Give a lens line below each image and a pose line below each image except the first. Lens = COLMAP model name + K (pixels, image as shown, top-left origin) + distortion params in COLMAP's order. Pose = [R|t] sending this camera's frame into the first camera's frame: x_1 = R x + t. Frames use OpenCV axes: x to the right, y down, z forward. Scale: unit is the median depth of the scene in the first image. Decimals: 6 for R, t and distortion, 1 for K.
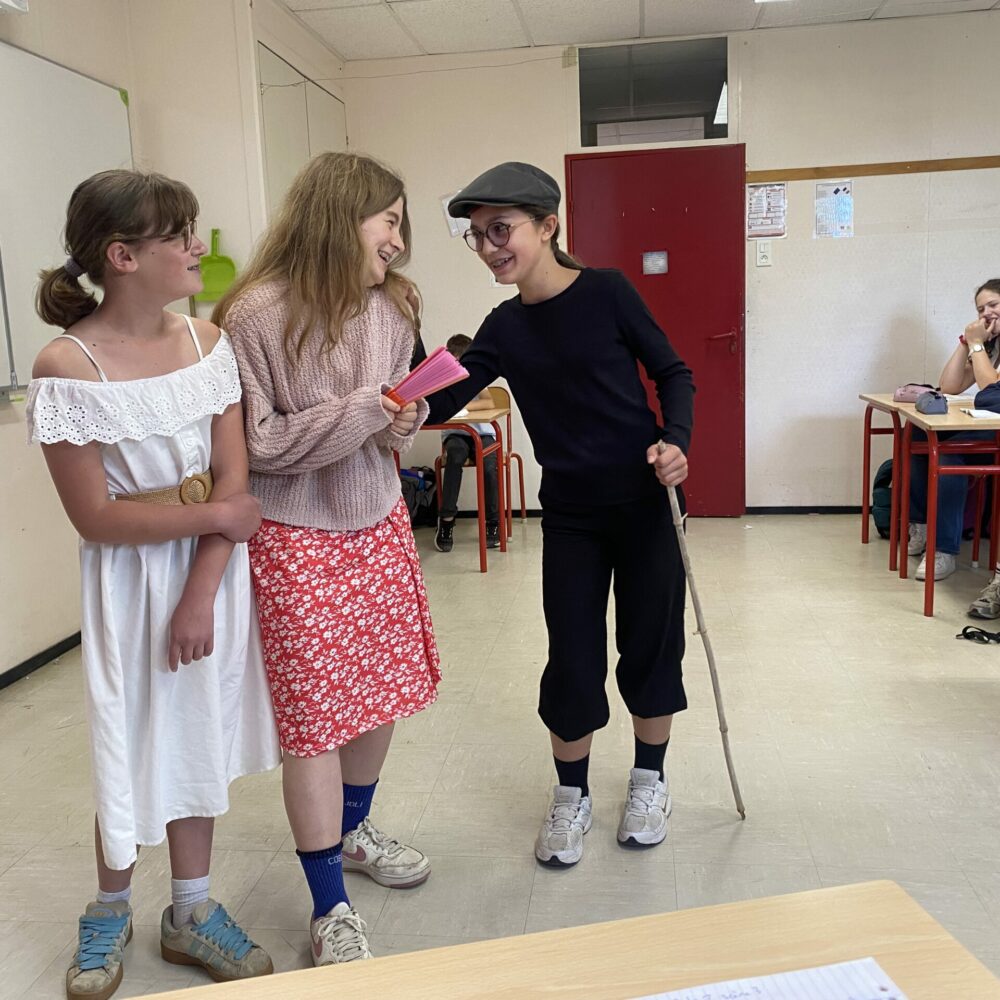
lens RADIAL K [[1010.5, 0, 497.2], [0, 1010.5, 494.2], [0, 0, 1]] dist [0.006287, -0.005243]
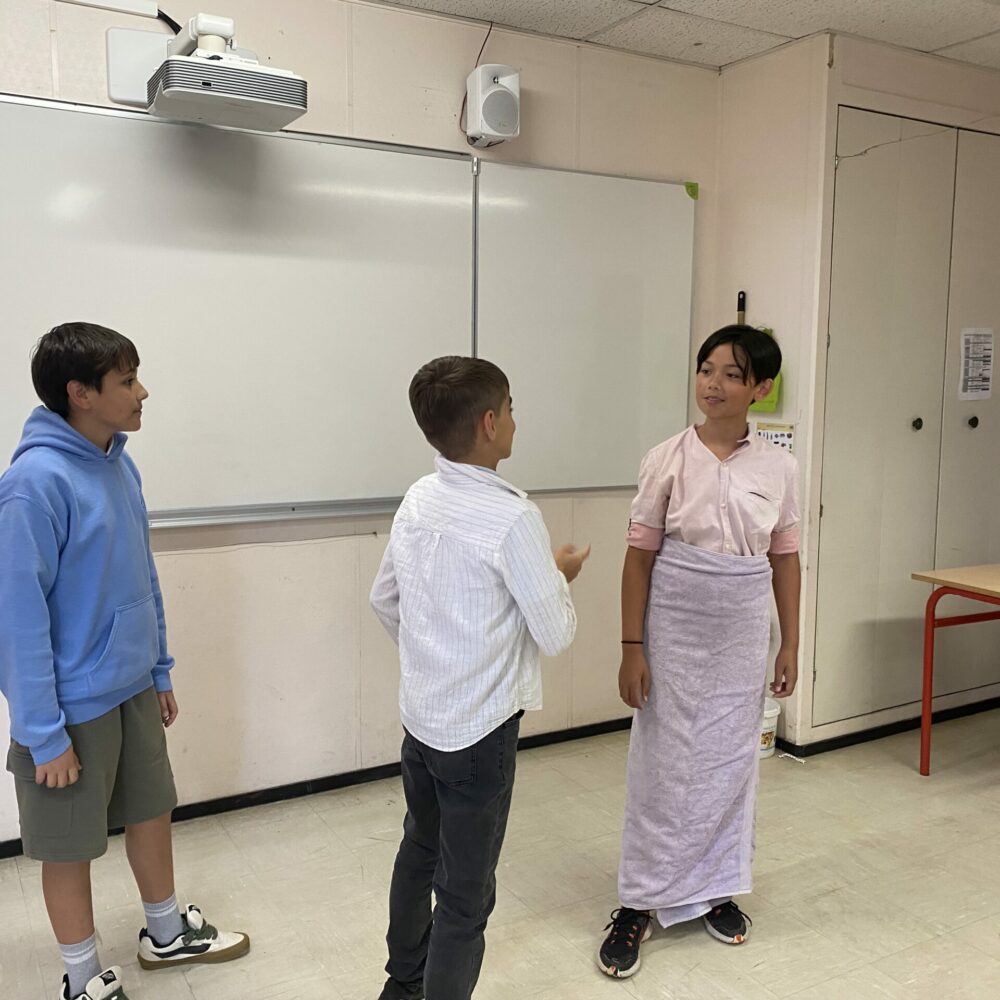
lens RADIAL K [[1010.5, 0, 497.2], [0, 1010.5, 494.2], [0, 0, 1]] dist [0.006287, -0.005243]
pose [[0.608789, 0.138771, -0.781101, 0.247817], [-0.162751, 0.985487, 0.048234, -0.113240], [0.776458, 0.097760, 0.622539, 0.263194]]
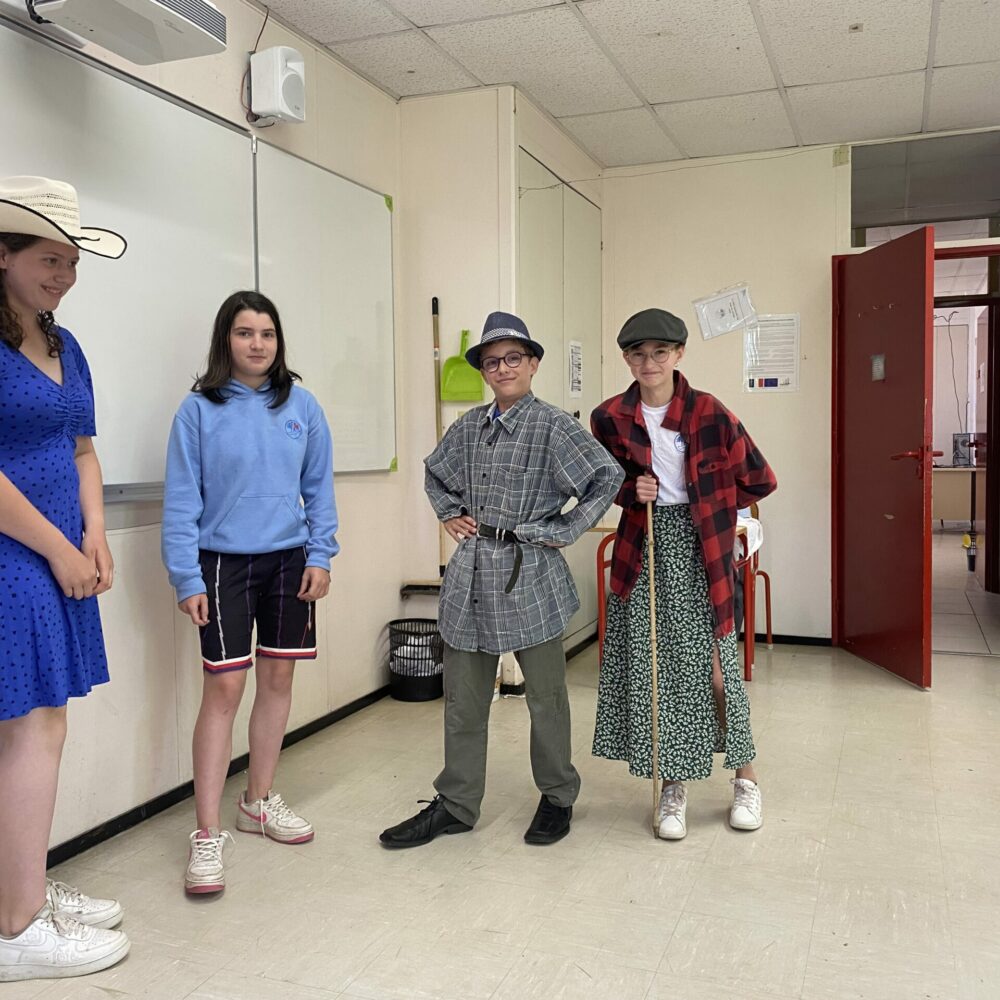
lens RADIAL K [[1014.0, 0, 502.6], [0, 1014.0, 492.1], [0, 0, 1]] dist [0.049400, -0.085564]
pose [[0.973093, 0.045299, -0.225918, -0.007299], [-0.069392, 0.992578, -0.099869, -0.004220], [0.219717, 0.112859, 0.969014, 0.048032]]
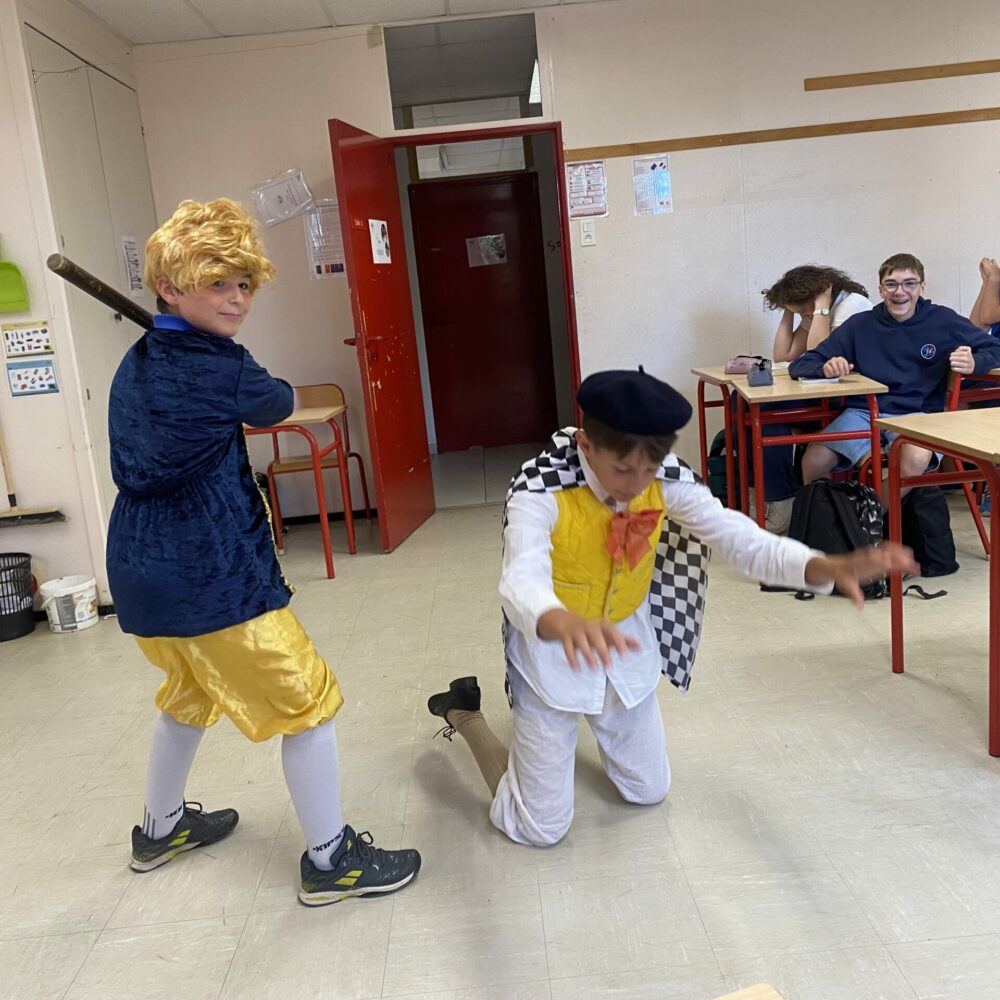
lens RADIAL K [[1014.0, 0, 502.6], [0, 1014.0, 492.1], [0, 0, 1]] dist [0.049400, -0.085564]
pose [[0.985340, -0.083176, 0.148952, 0.012076], [0.081837, 0.996531, 0.015104, -0.006786], [-0.149691, -0.002693, 0.988729, 0.026025]]
